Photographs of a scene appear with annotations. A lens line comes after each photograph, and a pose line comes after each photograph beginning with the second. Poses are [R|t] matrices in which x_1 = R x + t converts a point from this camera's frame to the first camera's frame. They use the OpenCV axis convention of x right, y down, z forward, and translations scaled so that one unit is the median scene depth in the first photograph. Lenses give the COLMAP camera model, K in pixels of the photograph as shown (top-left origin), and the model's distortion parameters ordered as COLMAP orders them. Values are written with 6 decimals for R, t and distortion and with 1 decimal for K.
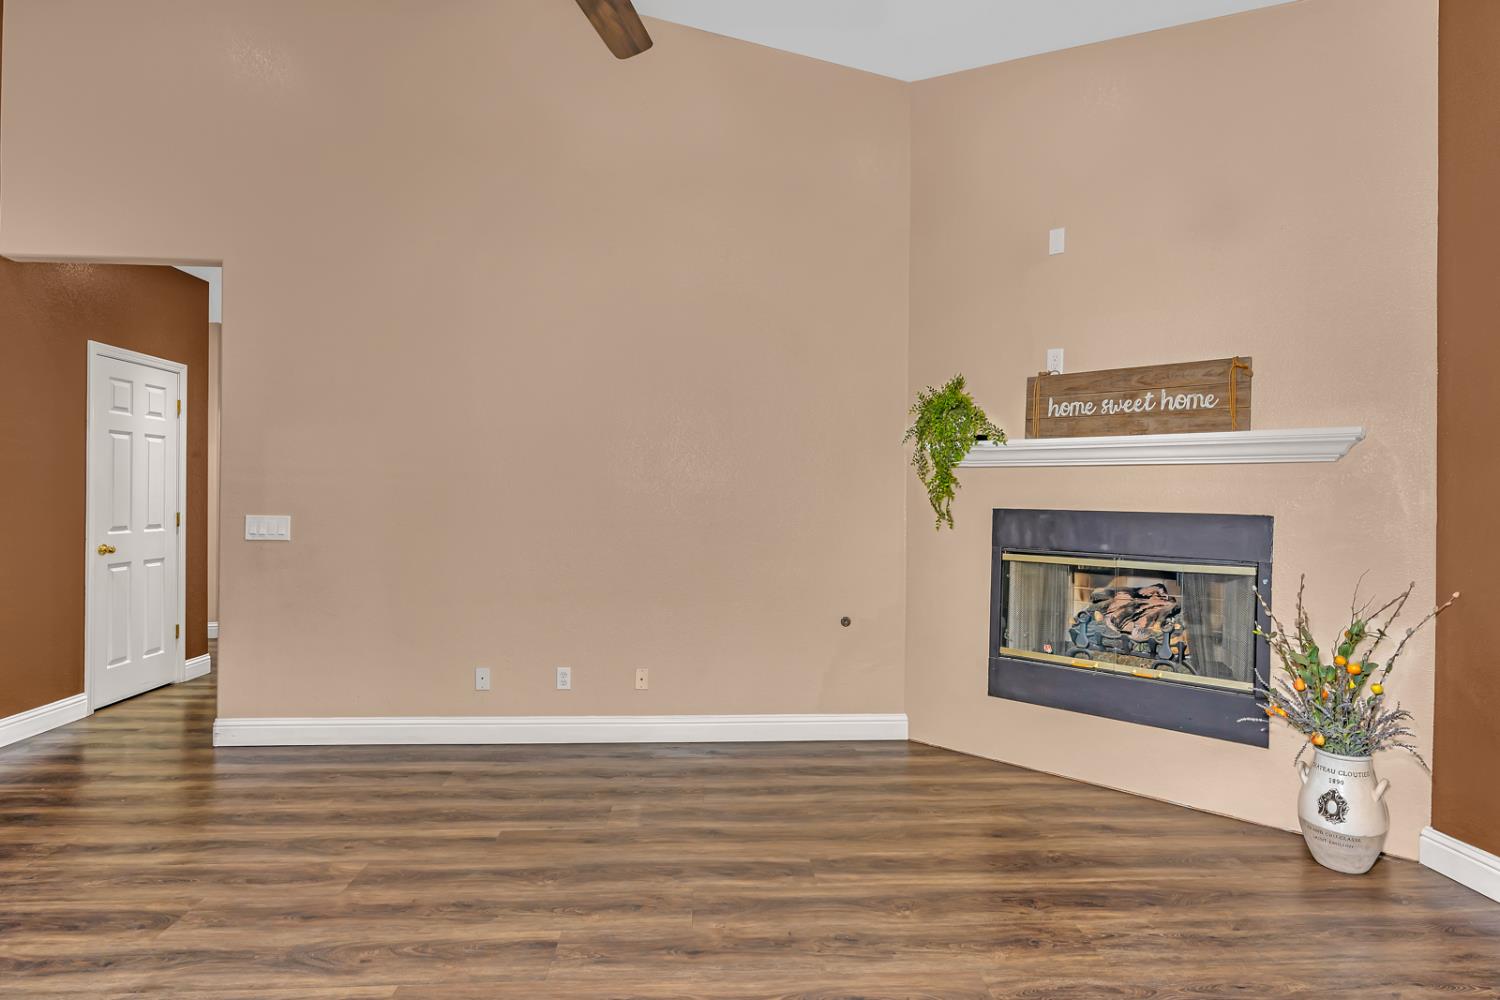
lens RADIAL K [[777.6, 0, 747.1], [0, 777.6, 501.8], [0, 0, 1]] dist [-0.008215, 0.002460]
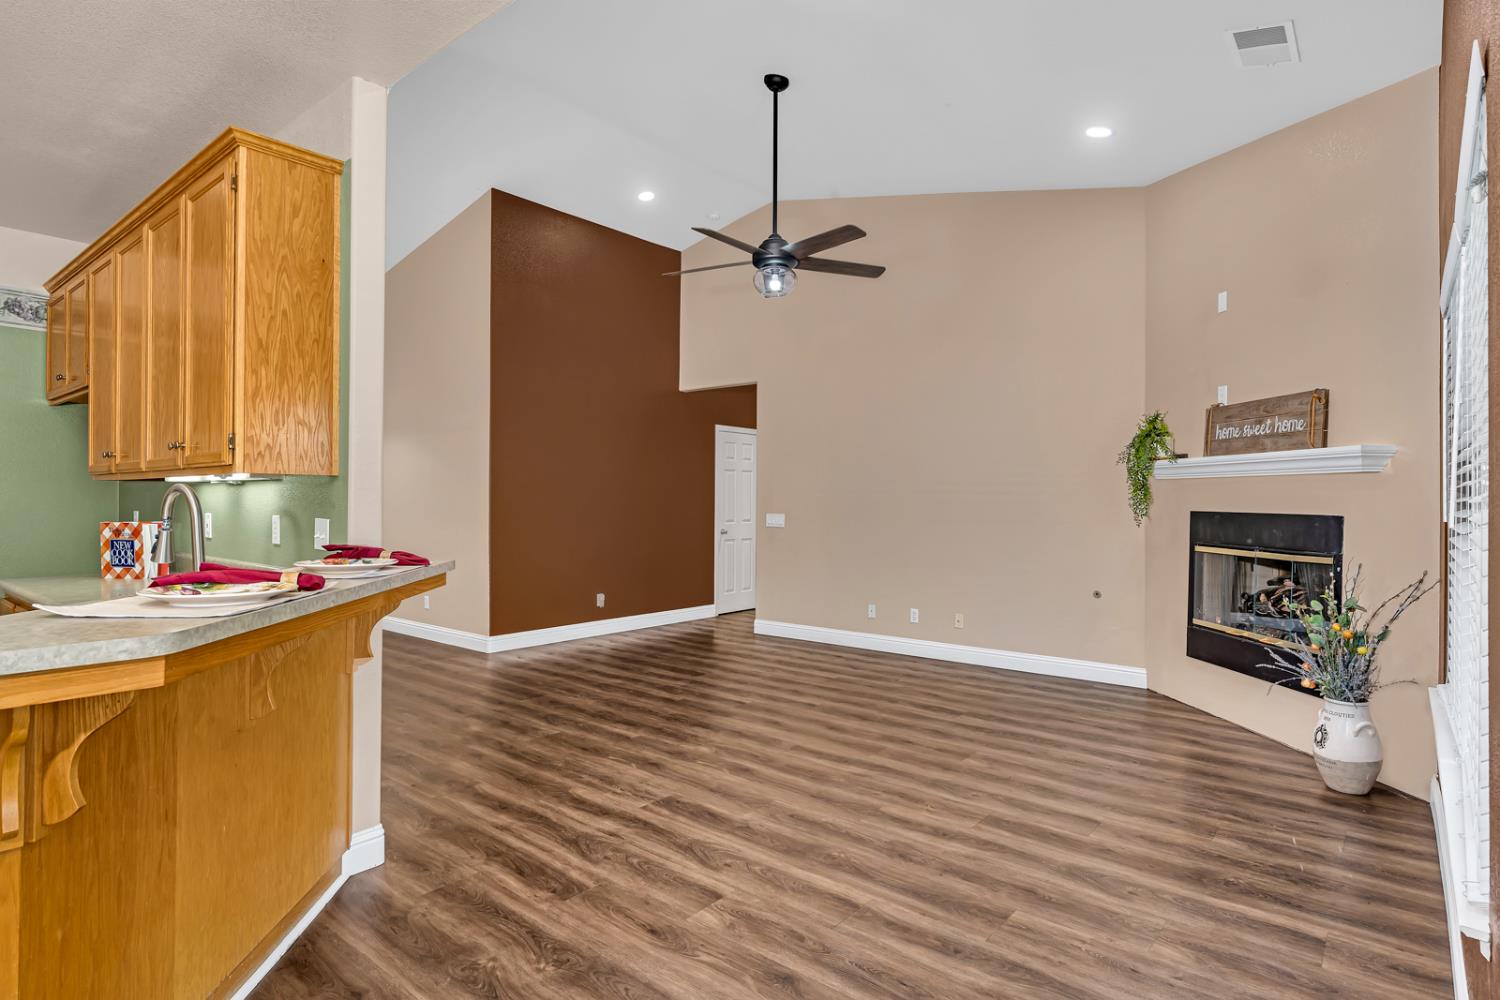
lens RADIAL K [[777.6, 0, 750.4], [0, 777.6, 505.4], [0, 0, 1]] dist [-0.008215, 0.002460]
pose [[0.725880, -0.003122, -0.687814, 0.717306], [0.000254, 0.999991, -0.004271, 0.005206], [0.687821, 0.002925, 0.725874, -0.465083]]
